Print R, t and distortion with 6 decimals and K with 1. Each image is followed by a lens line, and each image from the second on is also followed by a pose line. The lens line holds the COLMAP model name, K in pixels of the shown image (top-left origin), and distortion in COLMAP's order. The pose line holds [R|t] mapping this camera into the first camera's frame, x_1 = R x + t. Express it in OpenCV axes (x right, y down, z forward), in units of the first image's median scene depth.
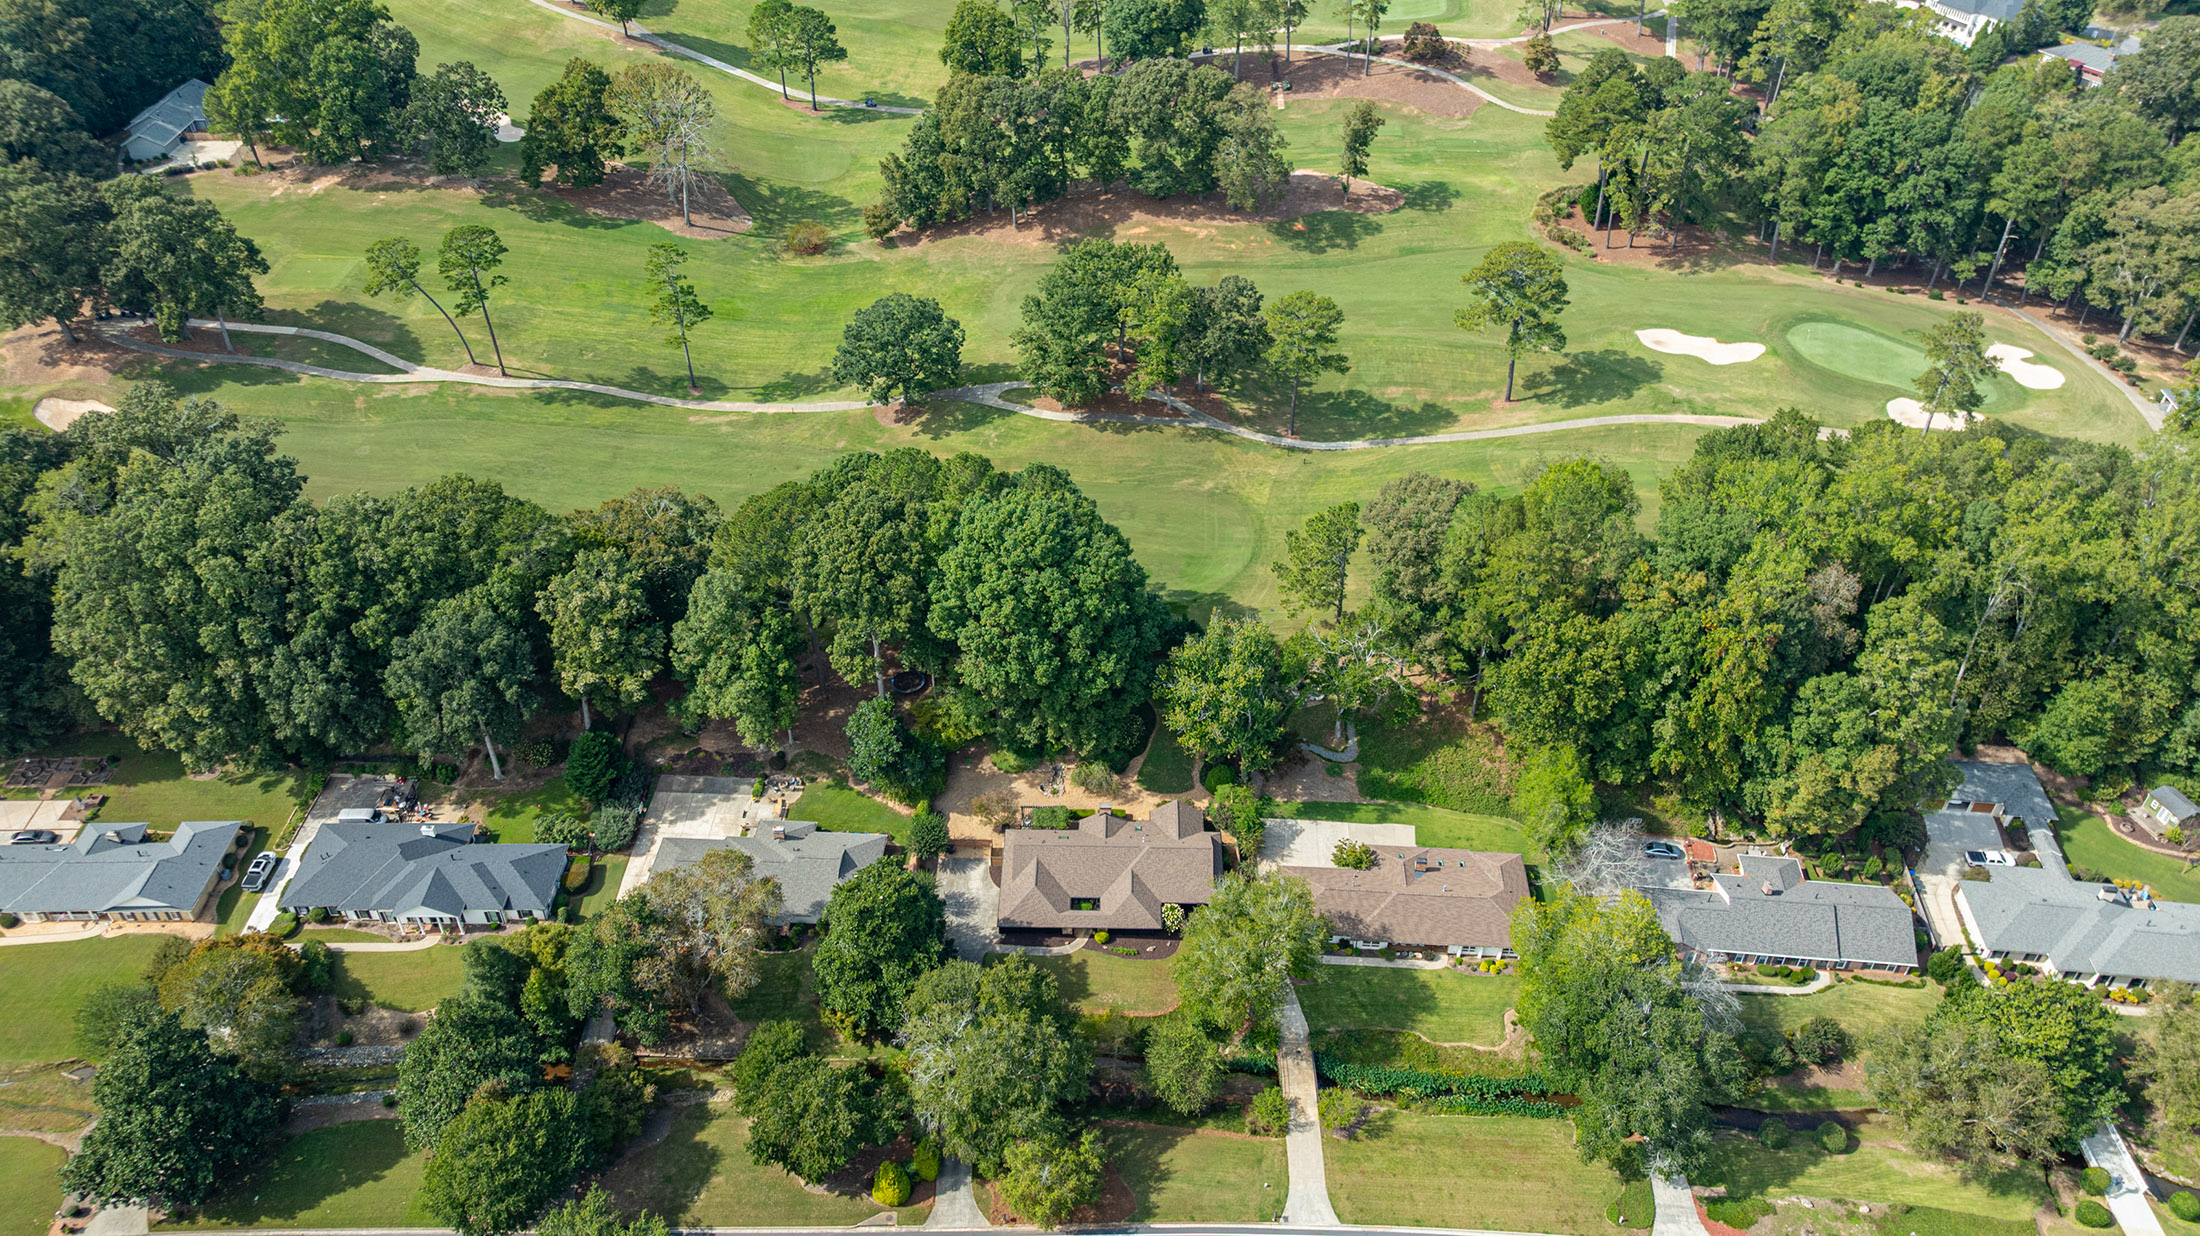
lens RADIAL K [[1542.3, 0, 1102.0], [0, 1542.3, 618.4], [0, 0, 1]] dist [-0.022605, 0.022876]
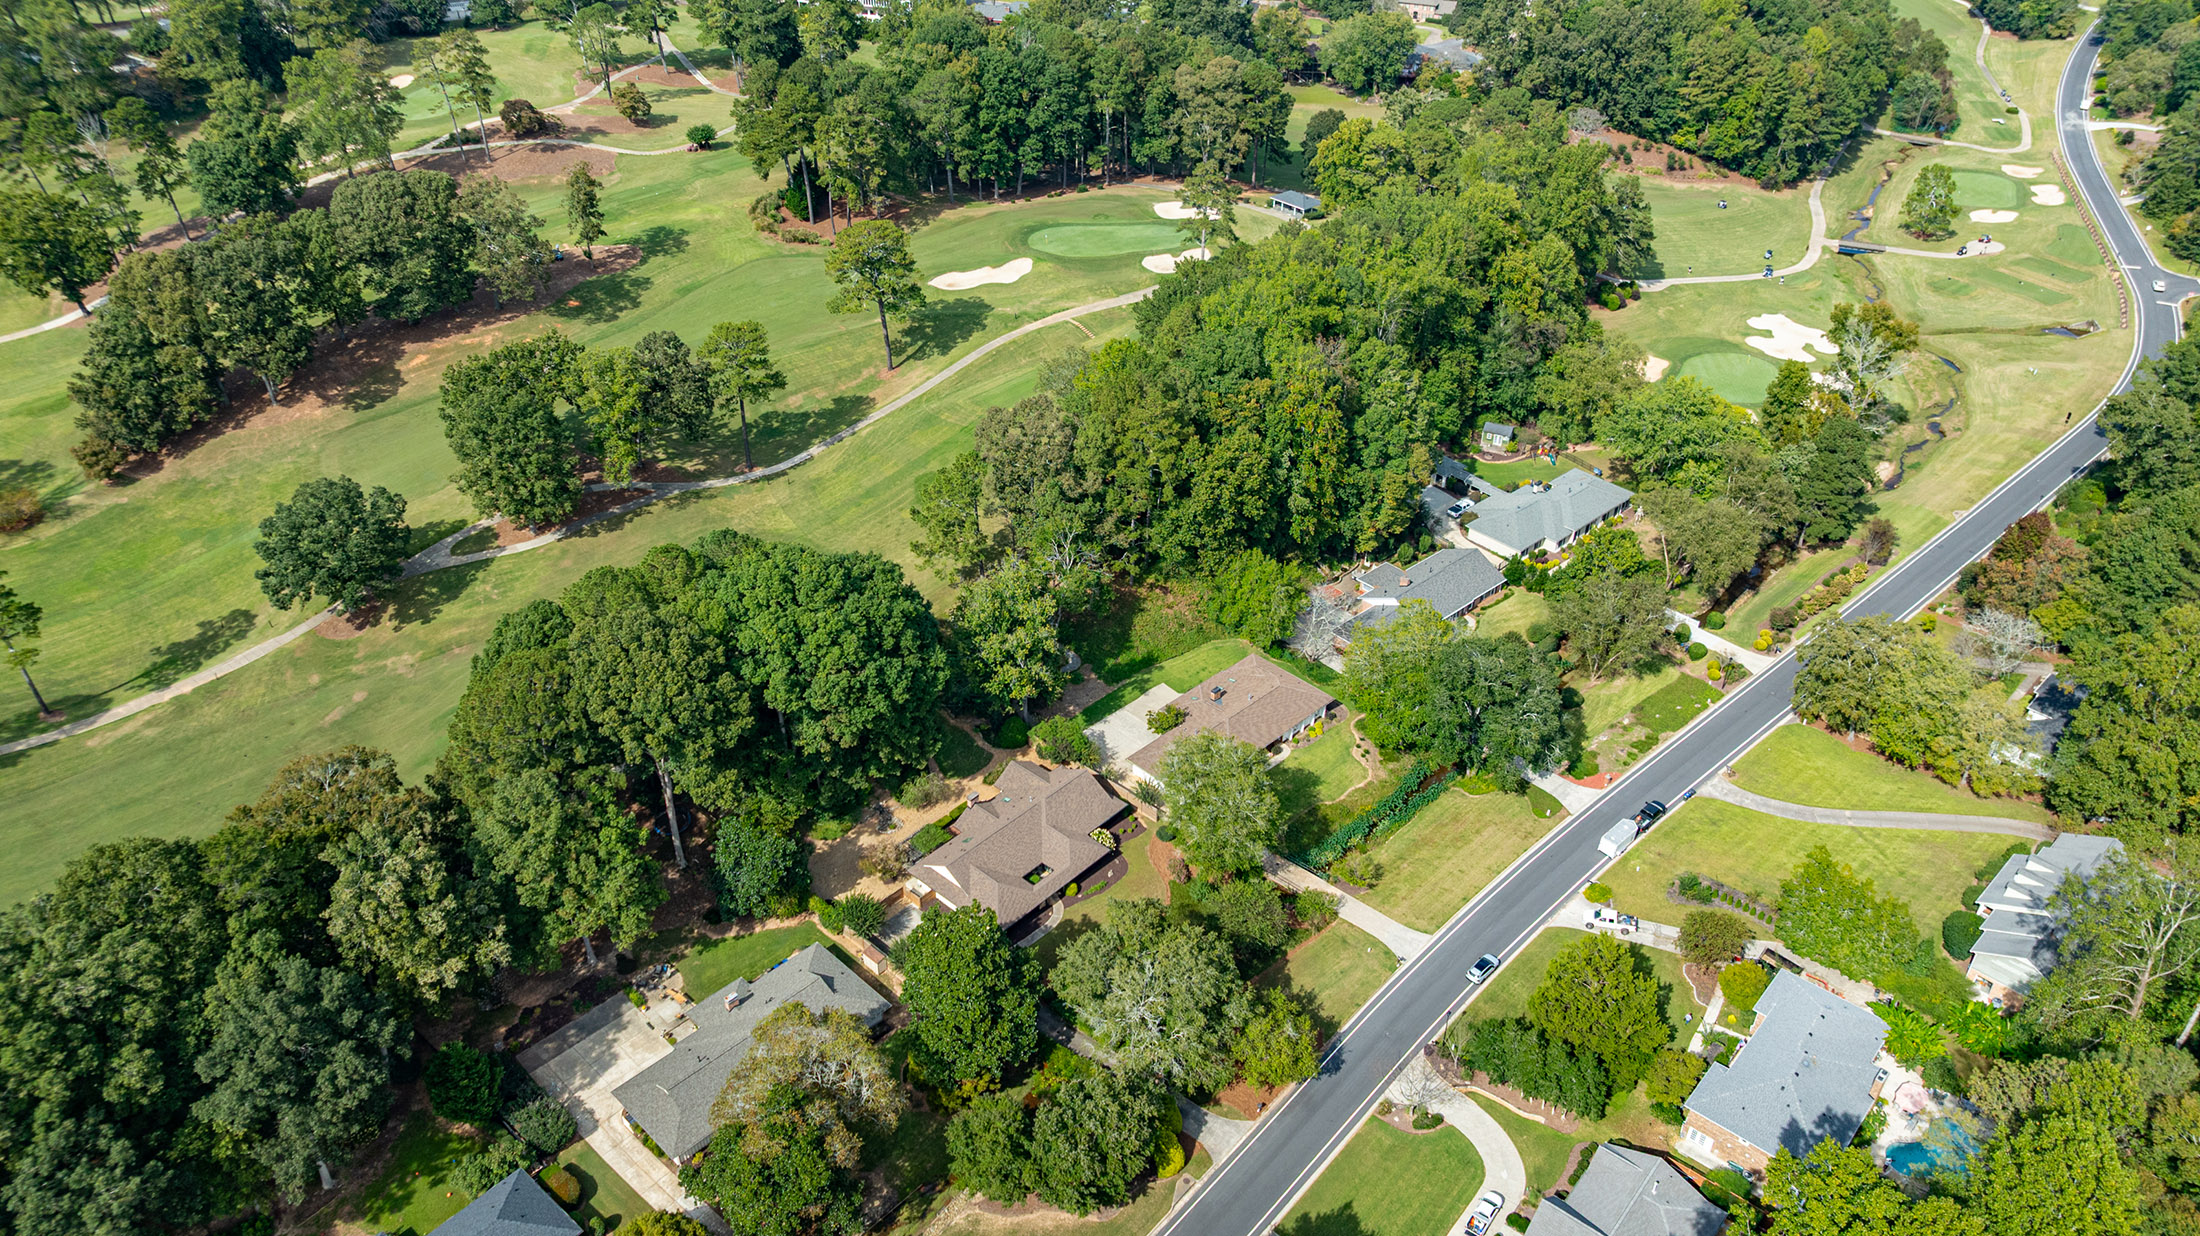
lens RADIAL K [[1542.3, 0, 1108.6], [0, 1542.3, 626.7], [0, 0, 1]] dist [-0.022605, 0.022876]
pose [[0.664171, -0.427303, 0.613424, -0.486190], [0.462194, 0.879638, 0.112313, -0.044754], [-0.587583, 0.208926, 0.781726, 0.140816]]
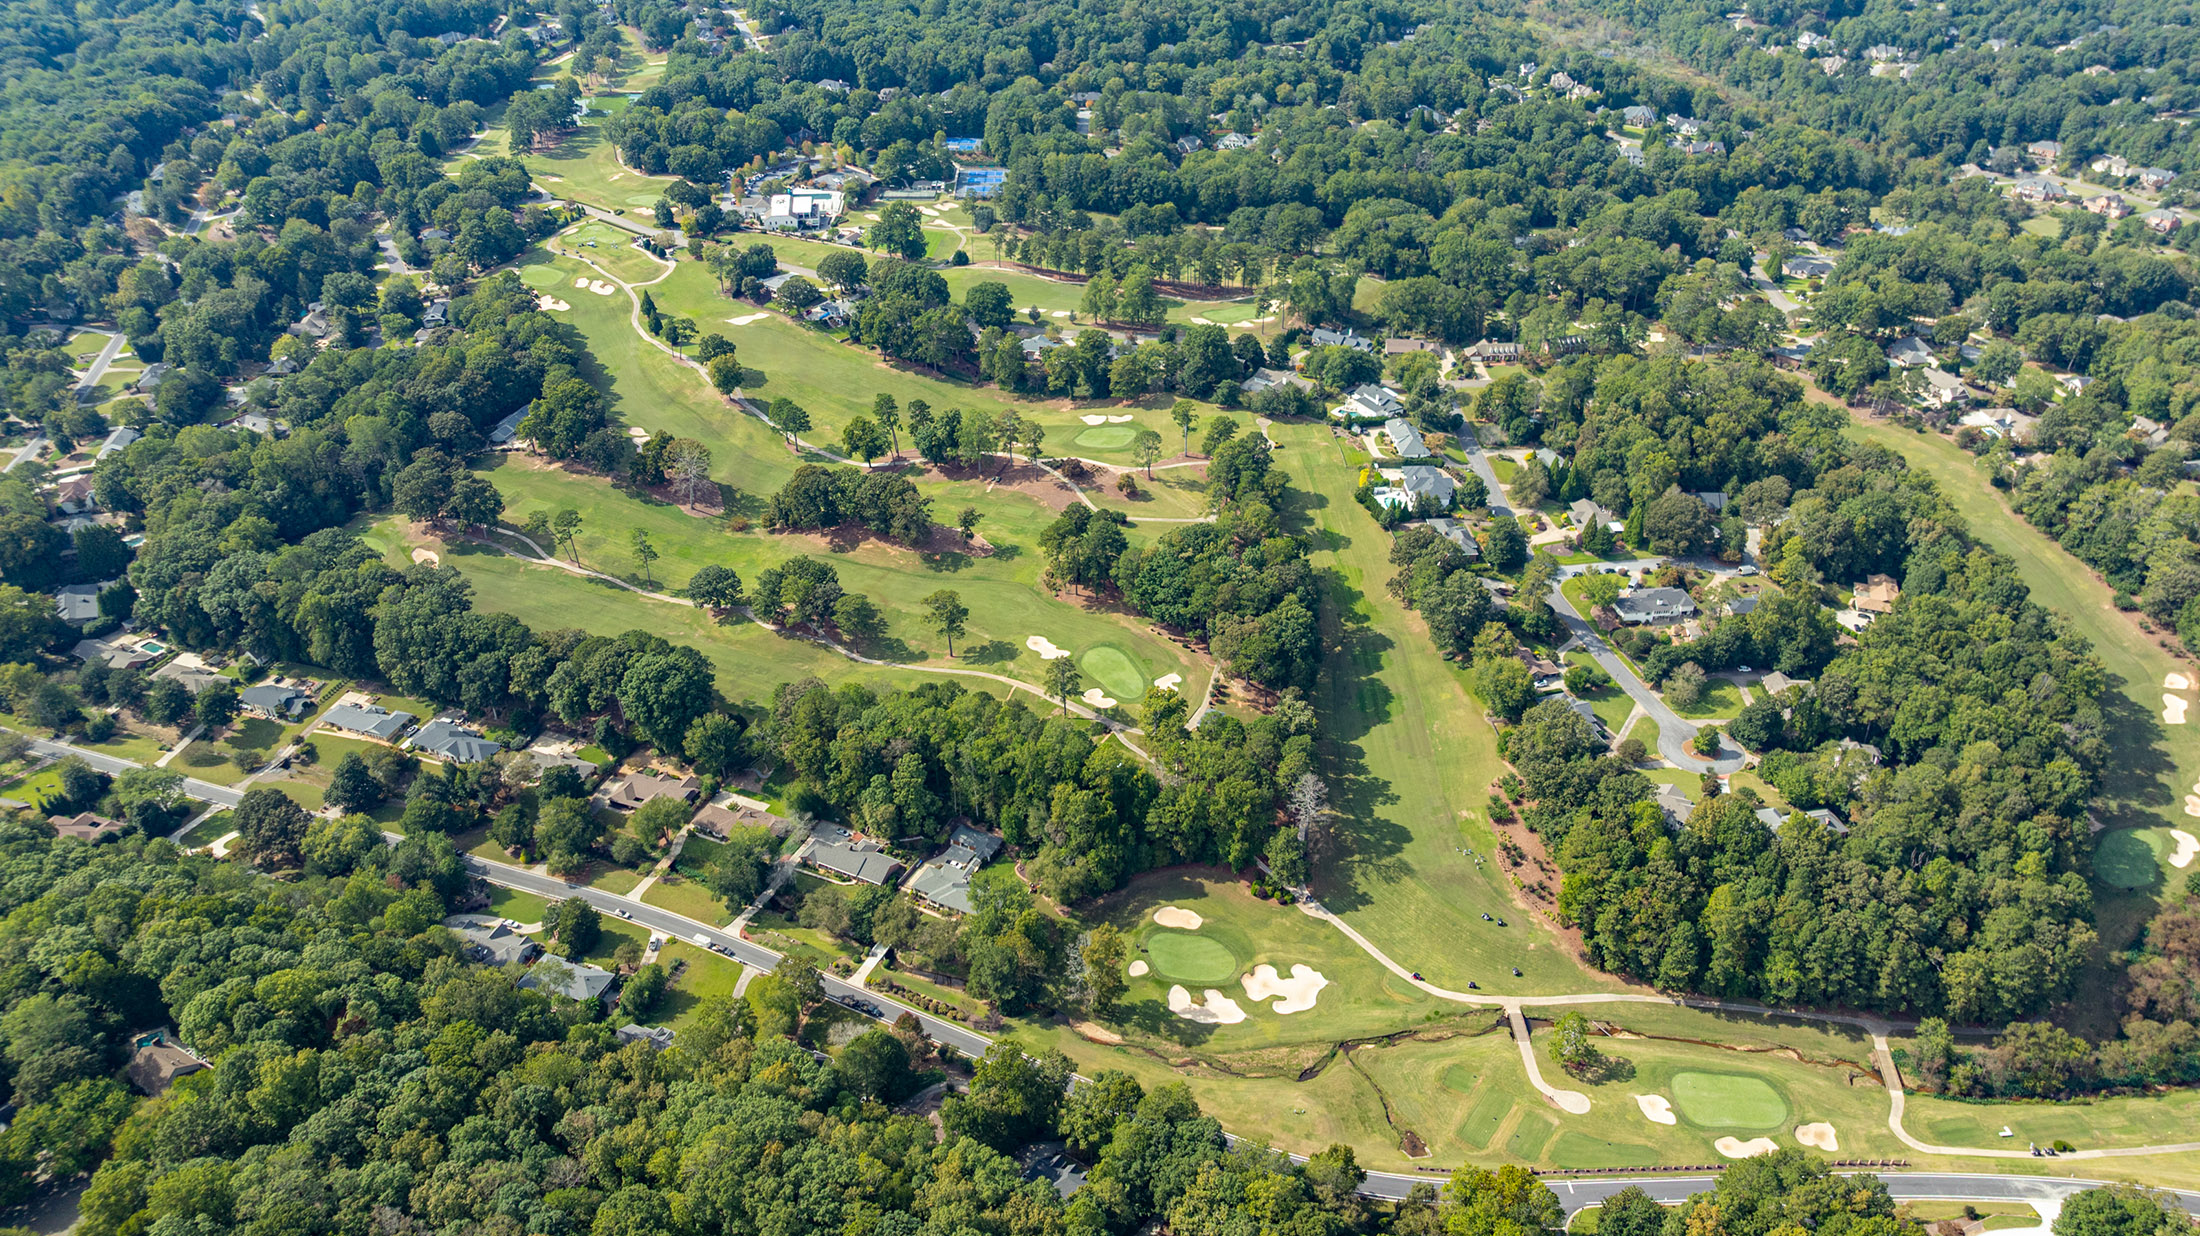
lens RADIAL K [[1542.3, 0, 1097.5], [0, 1542.3, 622.3], [0, 0, 1]] dist [-0.022605, 0.022876]
pose [[0.939020, 0.182927, -0.291167, 1.437054], [-0.207298, 0.976736, -0.054901, -0.144154], [0.274351, 0.111911, 0.955096, -1.413257]]
